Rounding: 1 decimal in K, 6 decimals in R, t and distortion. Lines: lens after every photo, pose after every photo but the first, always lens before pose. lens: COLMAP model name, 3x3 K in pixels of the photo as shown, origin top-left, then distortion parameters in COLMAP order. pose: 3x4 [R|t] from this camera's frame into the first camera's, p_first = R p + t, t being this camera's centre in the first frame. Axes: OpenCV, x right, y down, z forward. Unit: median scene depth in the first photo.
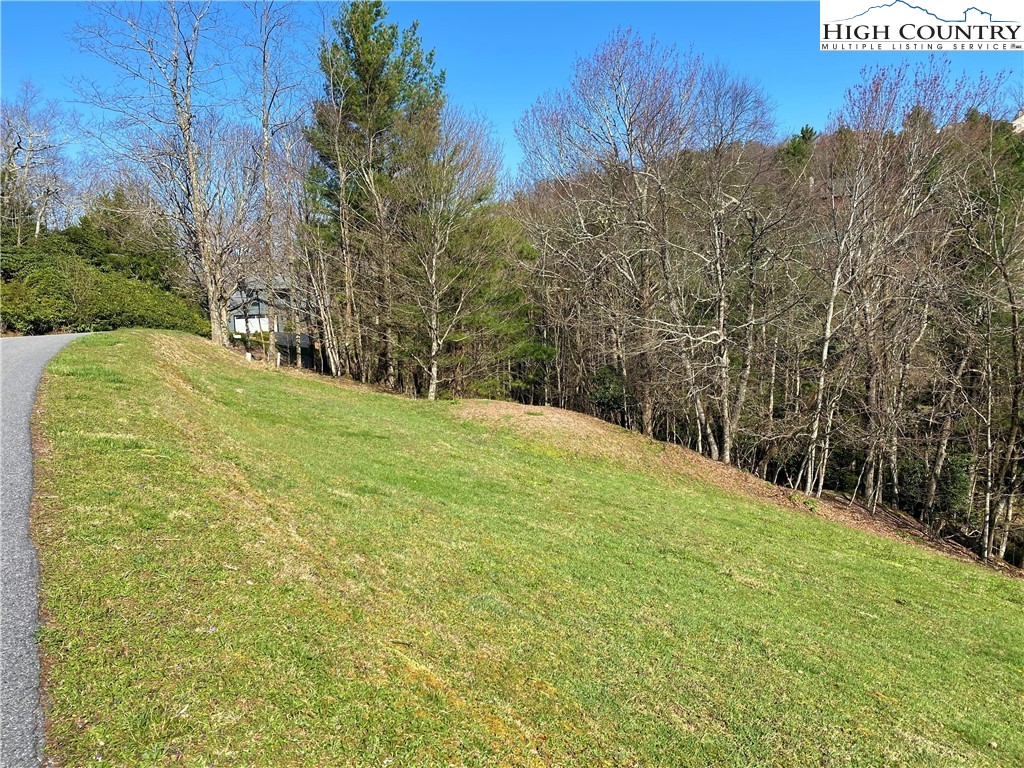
lens RADIAL K [[775.0, 0, 512.0], [0, 775.0, 384.0], [0, 0, 1]] dist [0.158497, -0.255122]
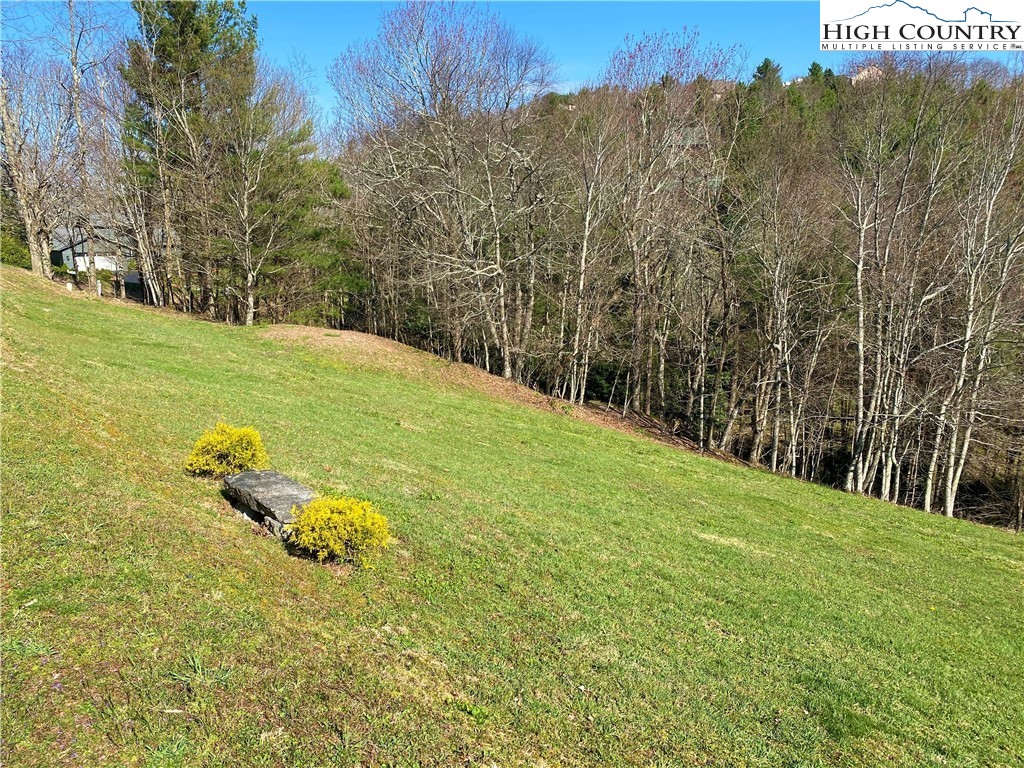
lens RADIAL K [[781.5, 0, 511.6], [0, 781.5, 403.7], [0, 0, 1]] dist [0.056830, -0.039326]
pose [[0.989727, -0.019261, 0.141668, 0.103190], [0.006160, 0.995709, 0.092334, 0.027589], [-0.142839, -0.090513, 0.985599, -0.161159]]
